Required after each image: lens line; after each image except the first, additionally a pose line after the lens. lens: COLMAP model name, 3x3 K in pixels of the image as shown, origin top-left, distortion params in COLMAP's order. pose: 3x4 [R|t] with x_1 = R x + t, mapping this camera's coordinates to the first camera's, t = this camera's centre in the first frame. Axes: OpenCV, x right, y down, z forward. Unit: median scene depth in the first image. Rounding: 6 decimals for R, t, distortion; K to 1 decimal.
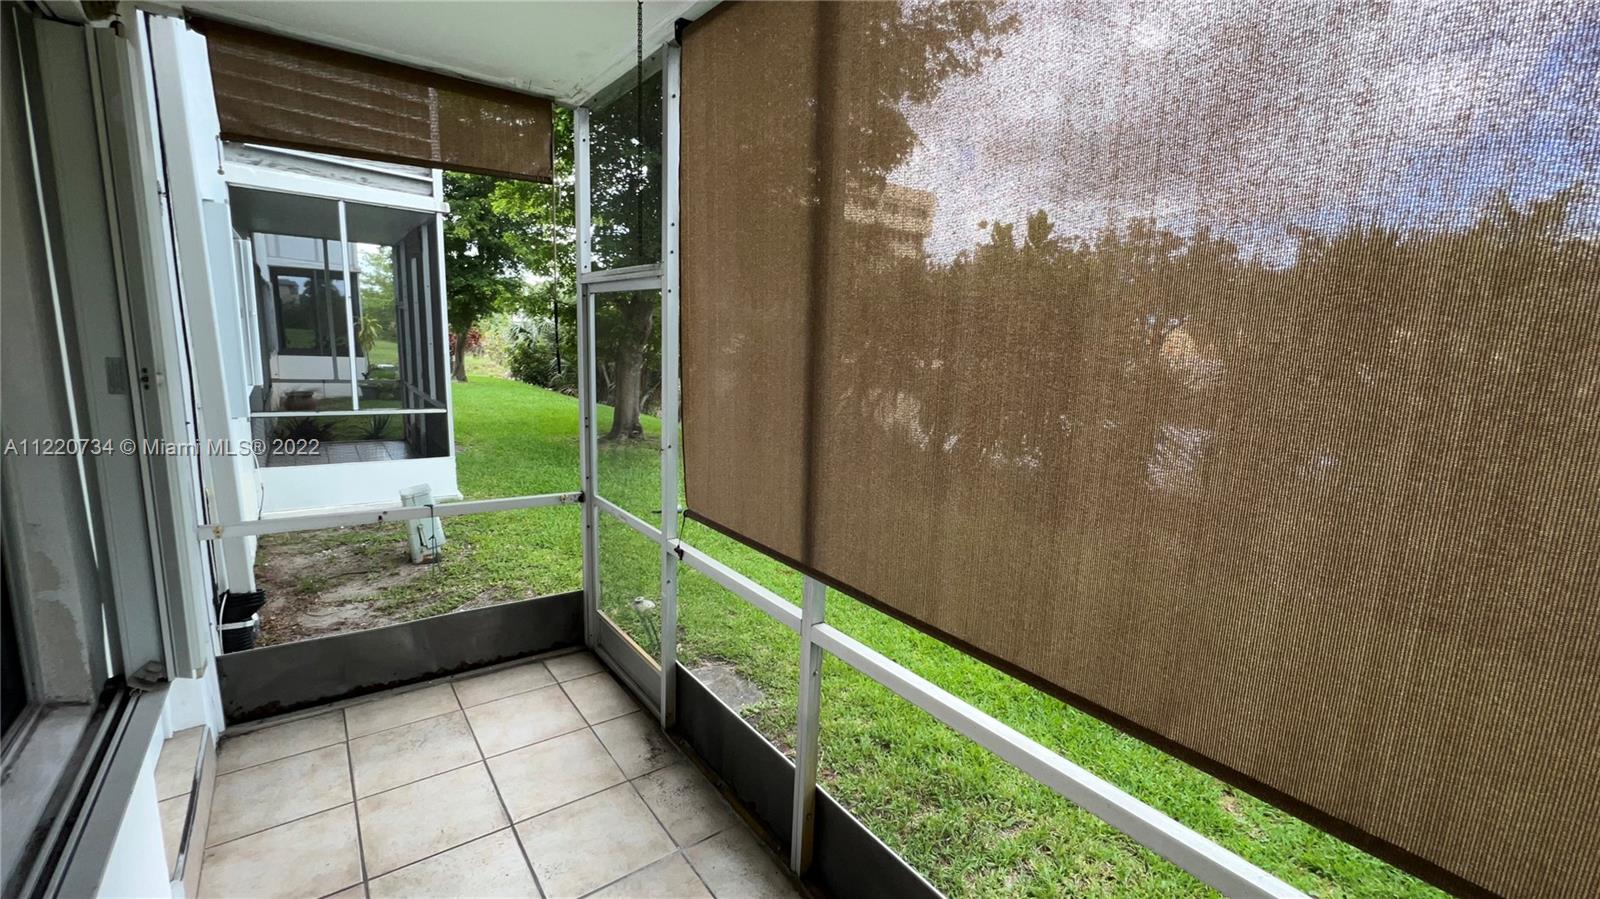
lens RADIAL K [[650.5, 0, 801.6], [0, 650.5, 451.2], [0, 0, 1]] dist [-0.001863, -0.000196]
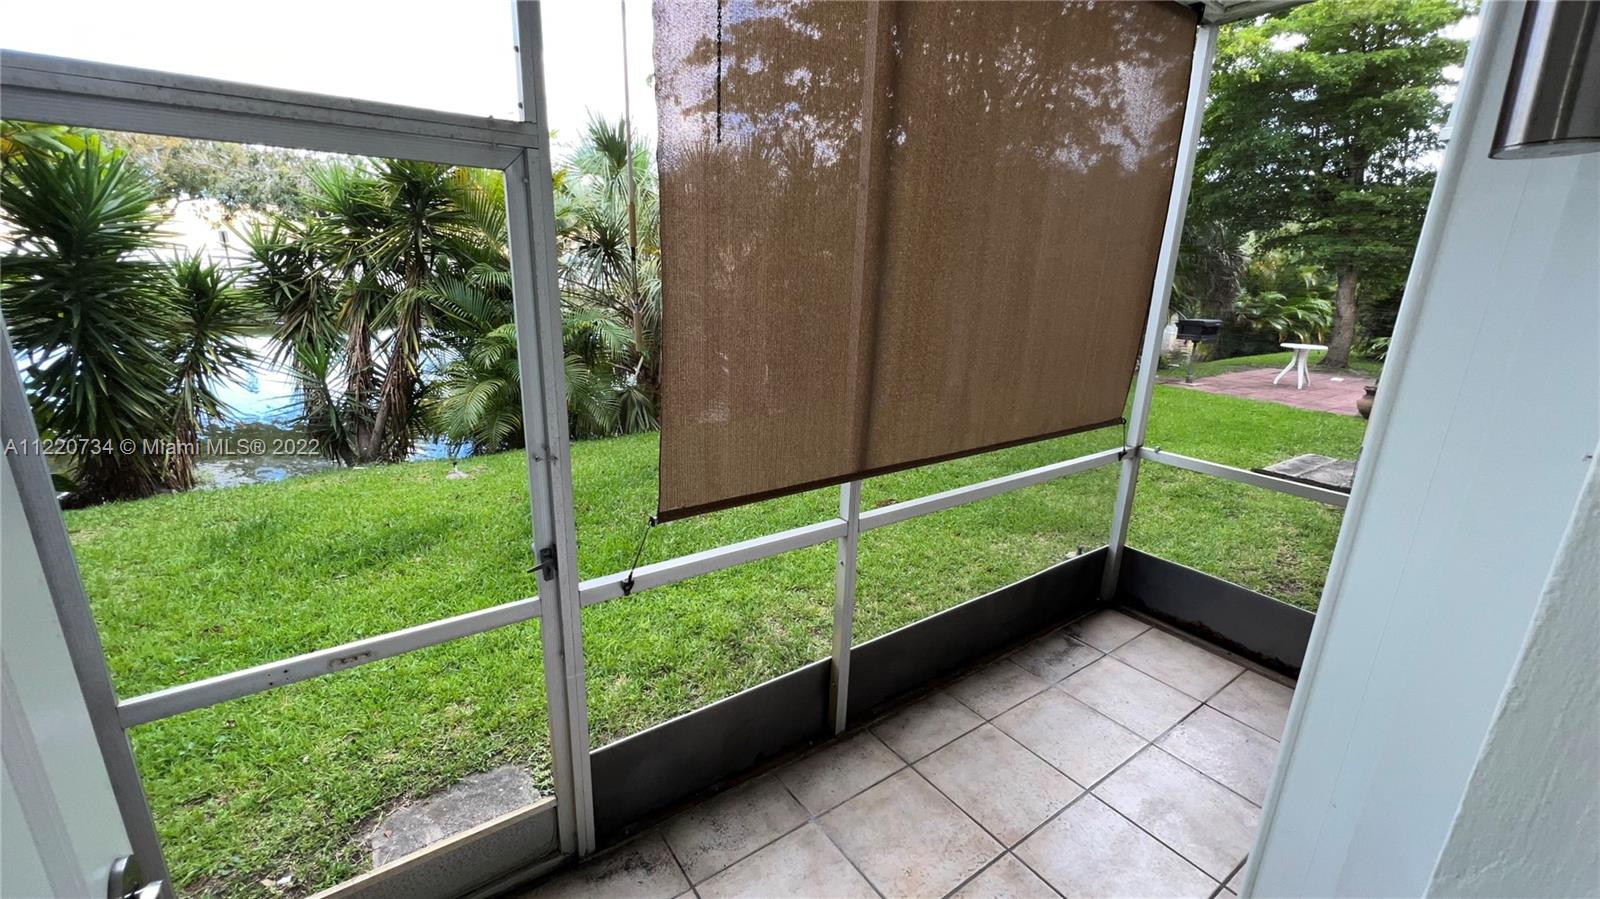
lens RADIAL K [[650.5, 0, 797.6], [0, 650.5, 452.7], [0, 0, 1]] dist [-0.001863, -0.000196]
pose [[0.048254, -0.325201, 0.944413, -0.967902], [0.140681, 0.938302, 0.315908, -0.208363], [-0.988878, 0.117617, 0.091026, 0.922970]]
